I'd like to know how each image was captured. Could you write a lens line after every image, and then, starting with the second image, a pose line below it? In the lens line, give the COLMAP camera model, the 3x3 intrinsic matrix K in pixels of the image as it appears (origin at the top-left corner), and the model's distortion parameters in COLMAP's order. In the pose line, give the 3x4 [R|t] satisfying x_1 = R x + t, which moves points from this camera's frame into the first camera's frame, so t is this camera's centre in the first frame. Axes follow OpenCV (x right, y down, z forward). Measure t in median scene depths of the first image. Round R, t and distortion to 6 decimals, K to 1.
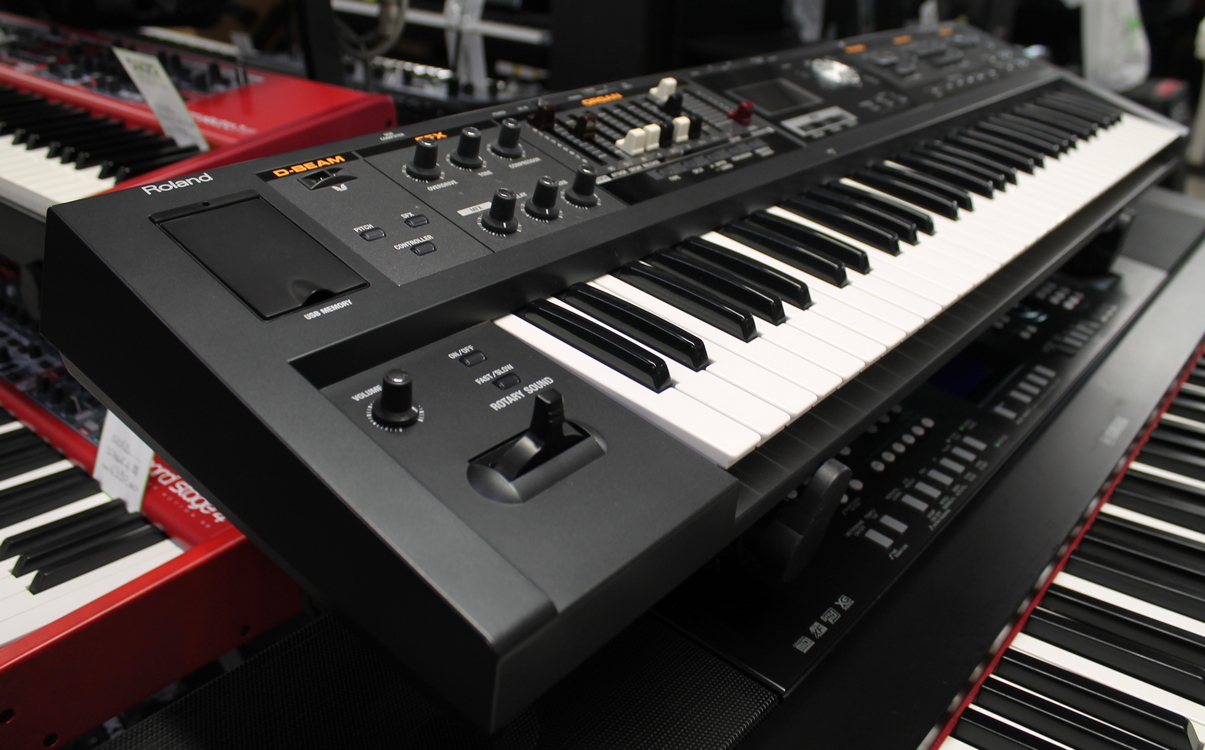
lens RADIAL K [[1053.9, 0, 602.5], [0, 1053.9, 375.0], [0, 0, 1]] dist [-0.113086, 0.002948]
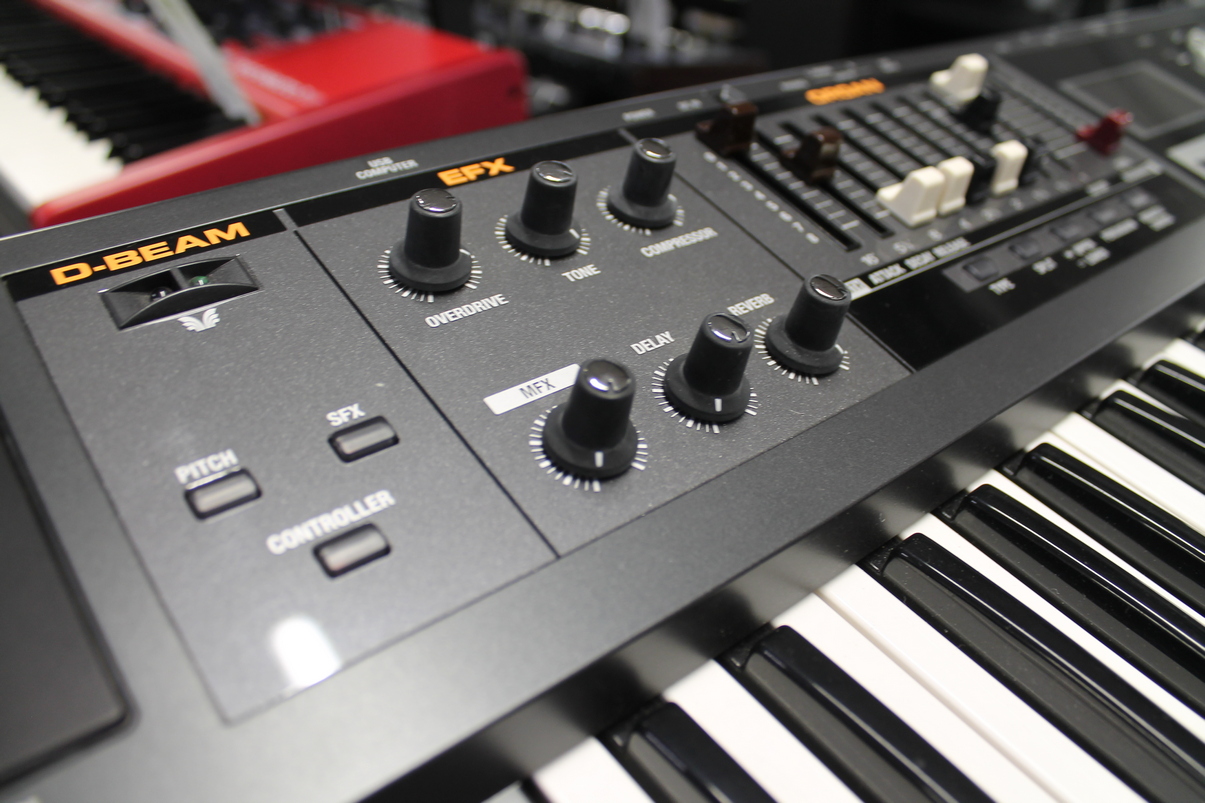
lens RADIAL K [[983.6, 0, 601.6], [0, 983.6, 427.9], [0, 0, 1]] dist [-0.169145, 0.132644]
pose [[0.983191, 0.097498, -0.154368, -0.032946], [-0.078864, 0.989324, 0.122553, -0.162132], [0.164668, -0.108319, 0.980383, 0.547343]]
